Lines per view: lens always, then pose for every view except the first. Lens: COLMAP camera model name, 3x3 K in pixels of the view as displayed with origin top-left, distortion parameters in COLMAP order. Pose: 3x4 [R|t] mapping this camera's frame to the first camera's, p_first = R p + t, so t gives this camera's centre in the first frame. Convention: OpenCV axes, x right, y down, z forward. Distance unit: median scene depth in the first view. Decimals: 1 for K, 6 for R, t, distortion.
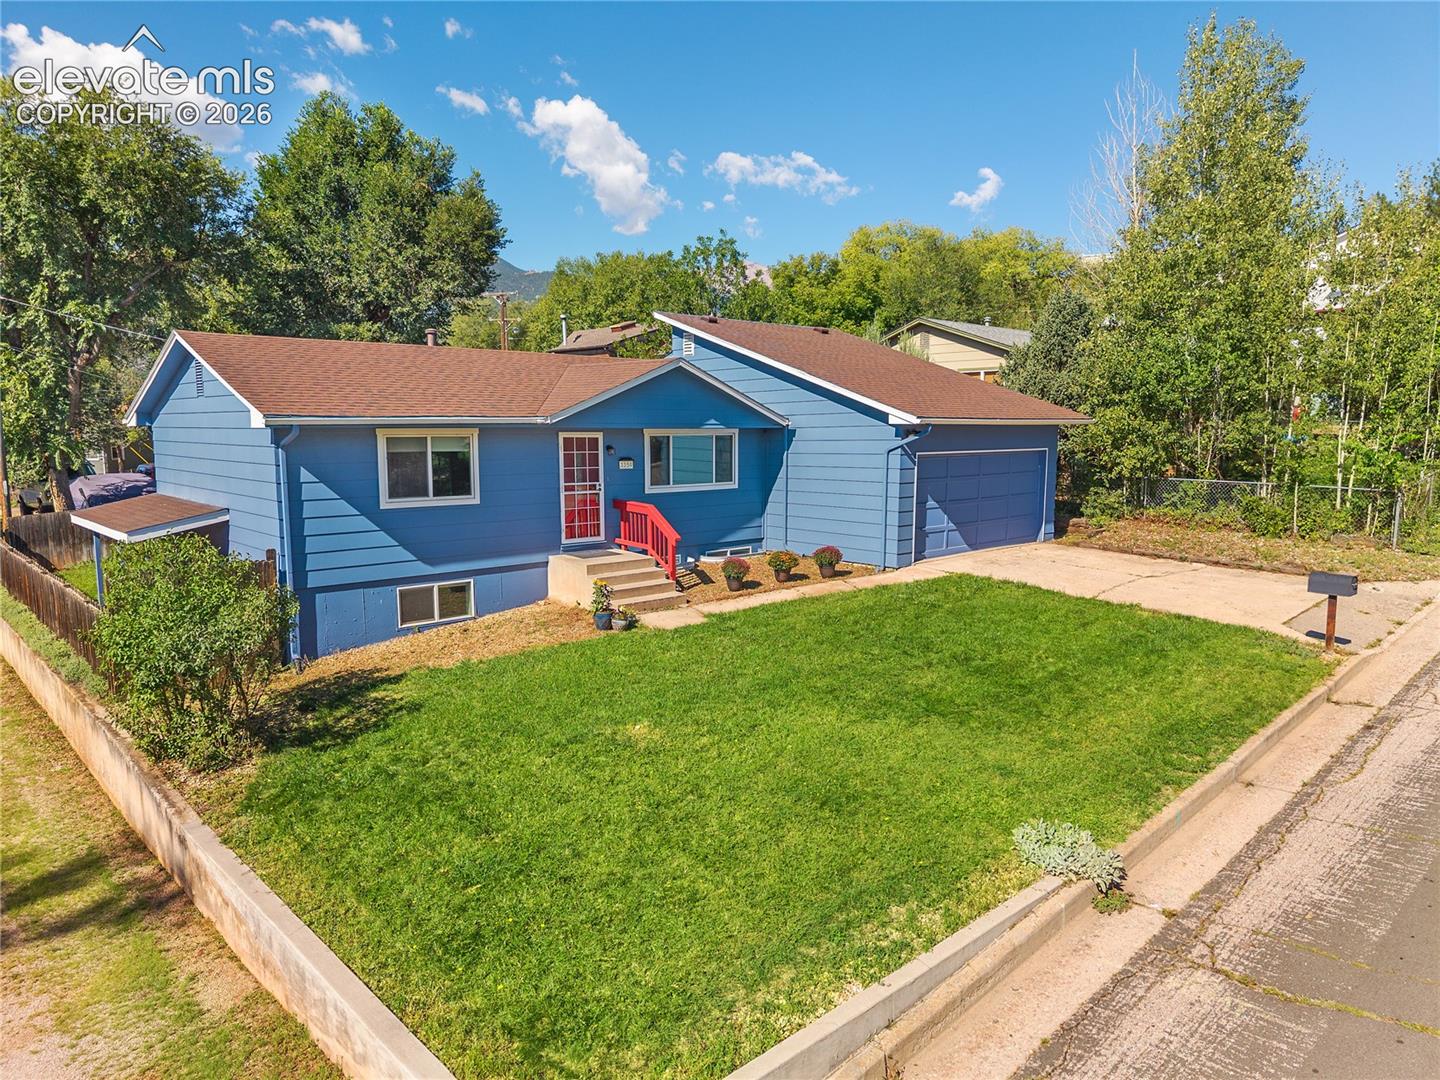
lens RADIAL K [[955.4, 0, 720.0], [0, 955.4, 549.0], [0, 0, 1]] dist [0.027339, -0.029212]
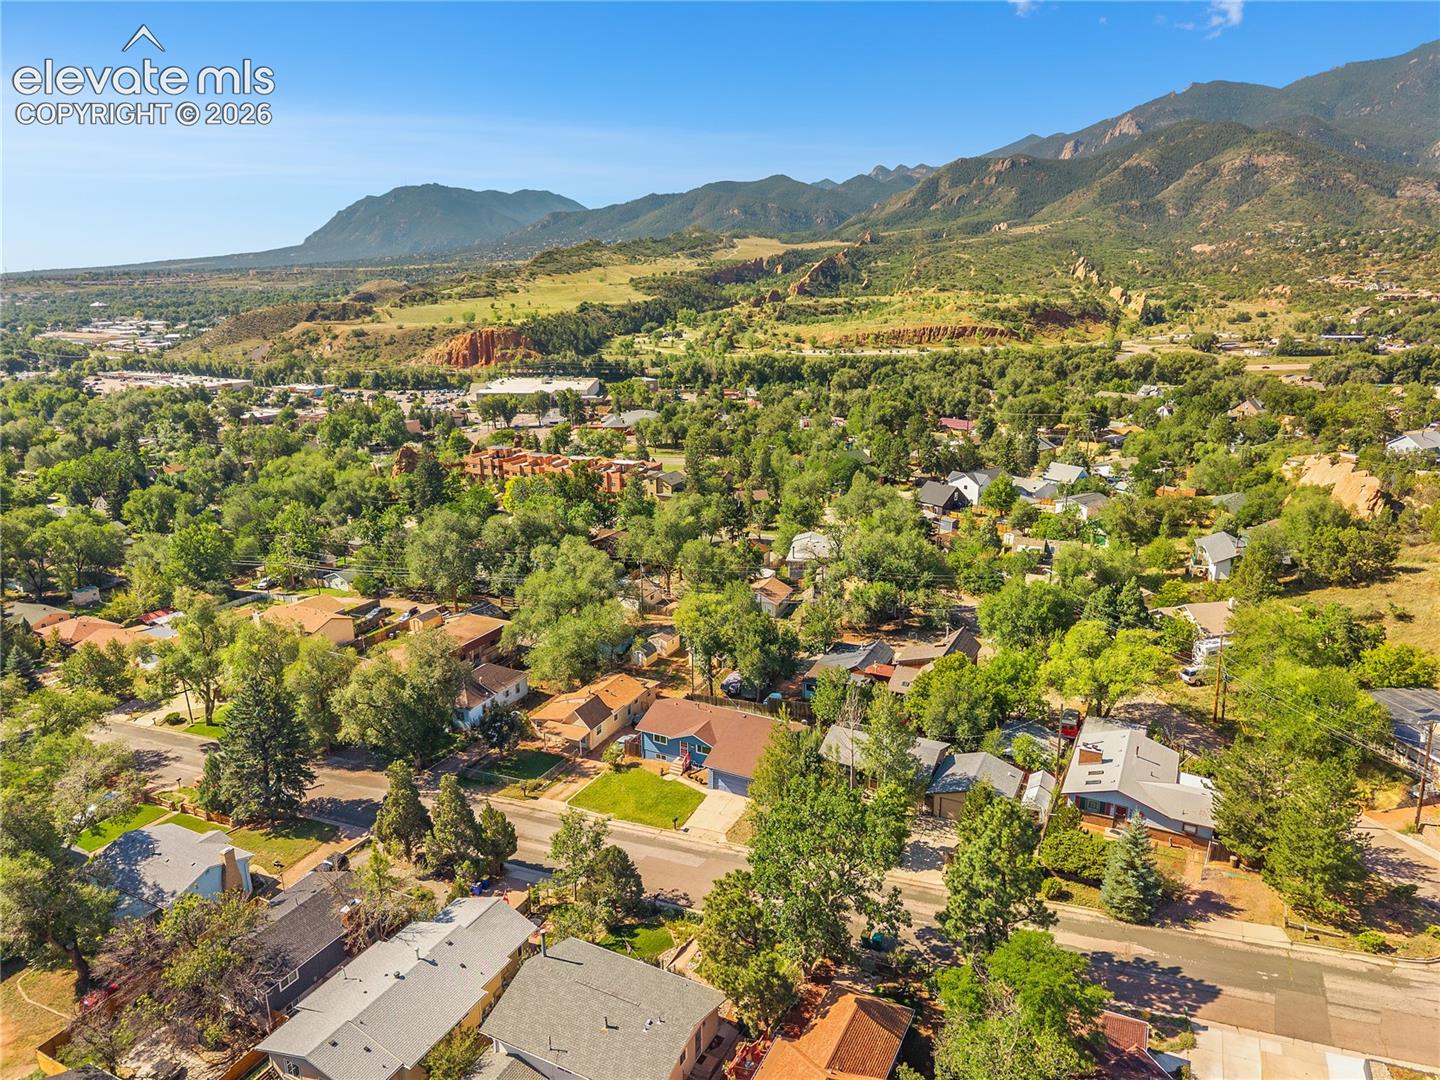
lens RADIAL K [[976.5, 0, 719.8], [0, 976.5, 499.4], [0, 0, 1]] dist [0.031840, -0.026125]
pose [[0.351670, 0.216724, -0.910691, 6.116789], [-0.115454, 0.975446, 0.187551, -3.265511], [0.928977, 0.039187, 0.368057, -1.261157]]
